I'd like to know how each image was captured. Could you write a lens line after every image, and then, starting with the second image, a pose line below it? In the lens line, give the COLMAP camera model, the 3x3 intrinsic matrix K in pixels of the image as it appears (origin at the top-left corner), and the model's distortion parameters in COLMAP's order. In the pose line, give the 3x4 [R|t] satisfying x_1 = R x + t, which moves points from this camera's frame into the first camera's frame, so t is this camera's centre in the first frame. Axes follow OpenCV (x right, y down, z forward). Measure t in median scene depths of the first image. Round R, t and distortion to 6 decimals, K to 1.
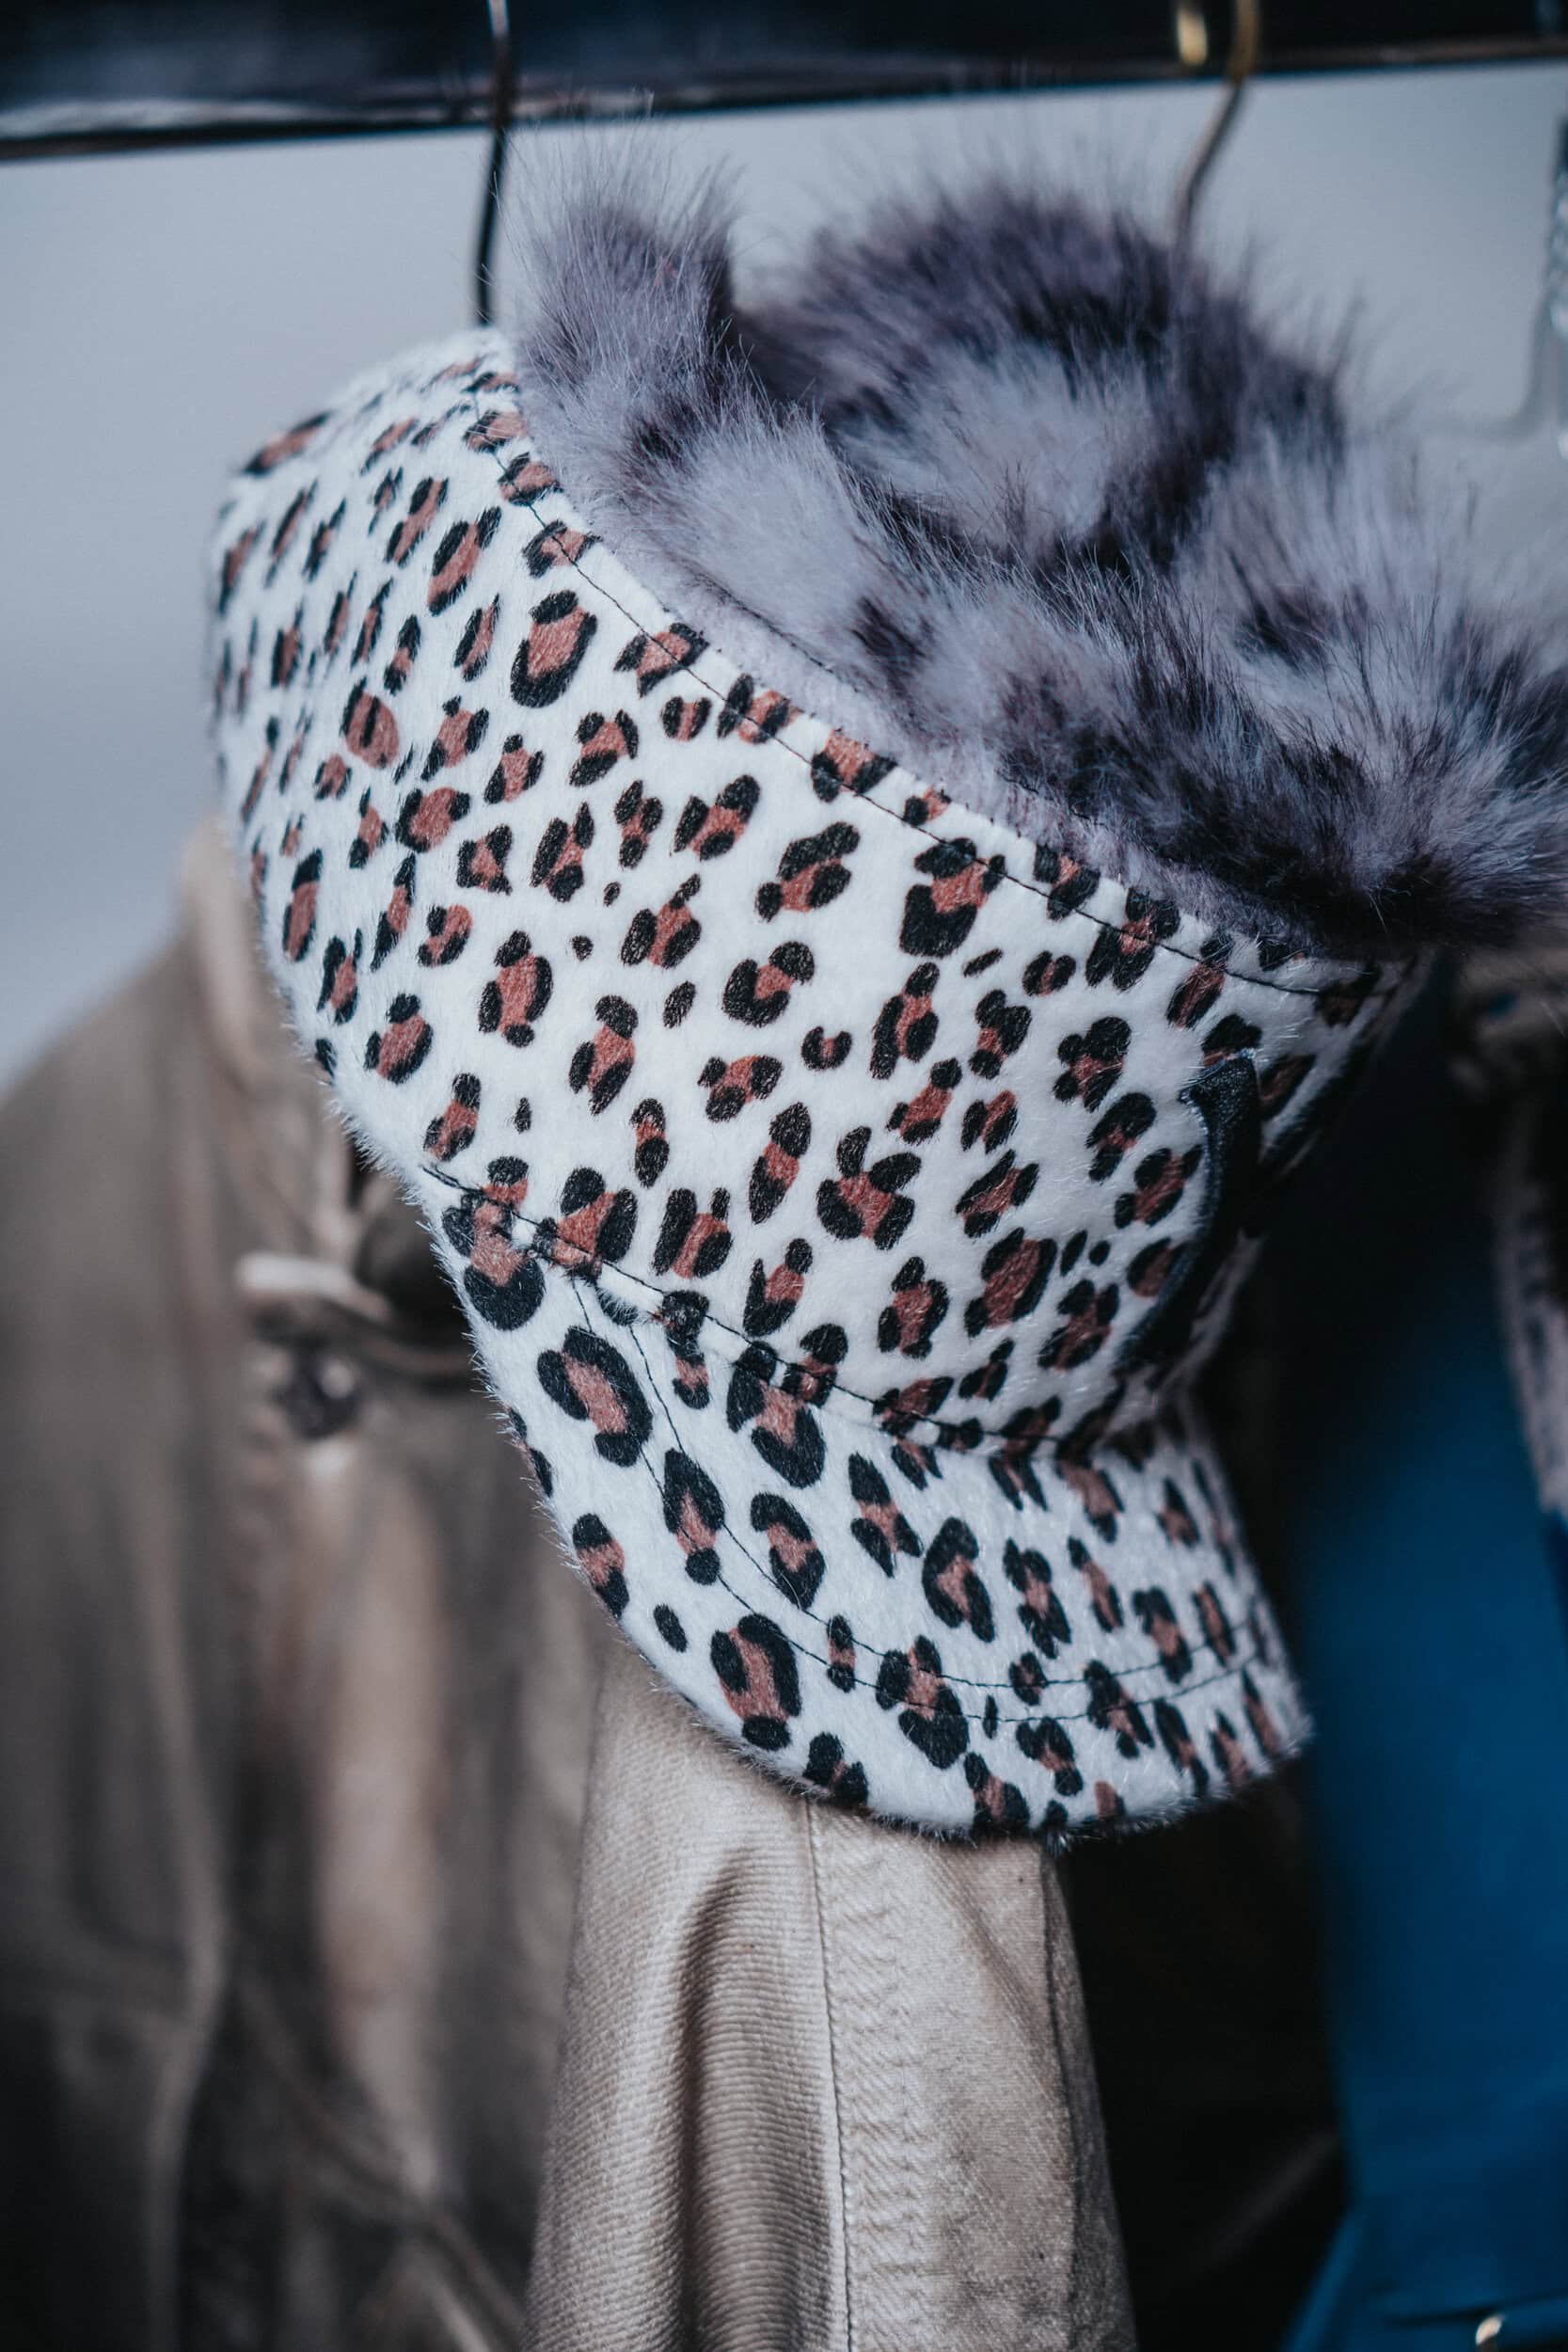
lens RADIAL K [[6341.6, 0, 784.4], [0, 6341.6, 1175.1], [0, 0, 1]] dist [0.012360, 0.000000]
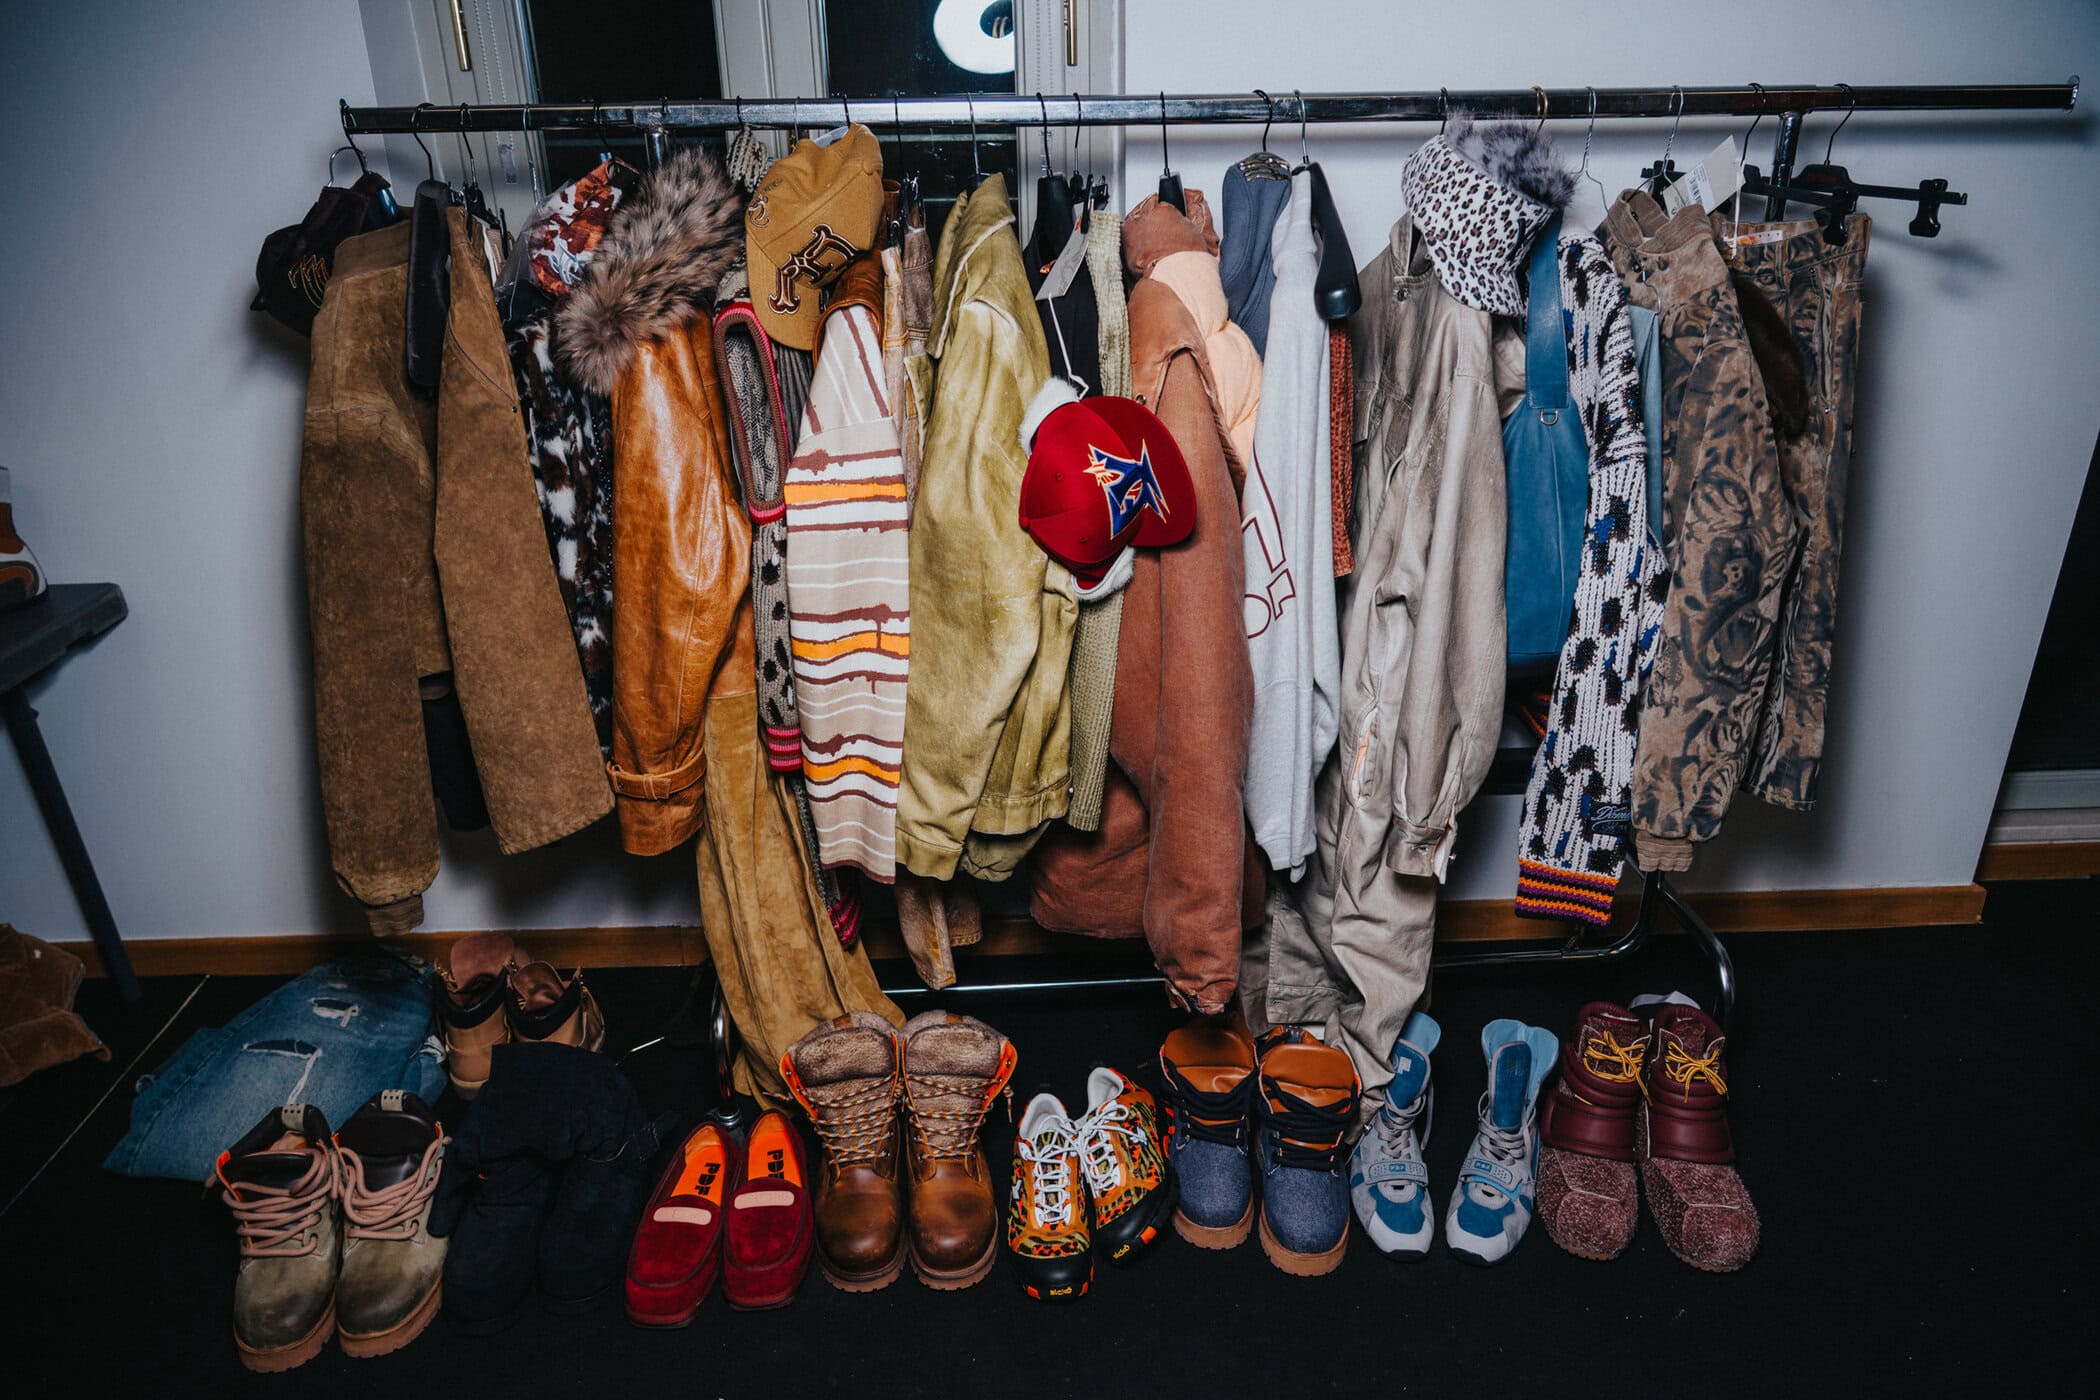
lens RADIAL K [[1413.9, 0, 1053.2], [0, 1413.9, 703.9], [0, 0, 1]] dist [0.004213, 0.000799]
pose [[0.956194, 0.109763, -0.271375, 0.055729], [-0.080190, 0.989795, 0.117791, 0.458334], [0.281535, -0.090870, 0.955239, -1.058186]]
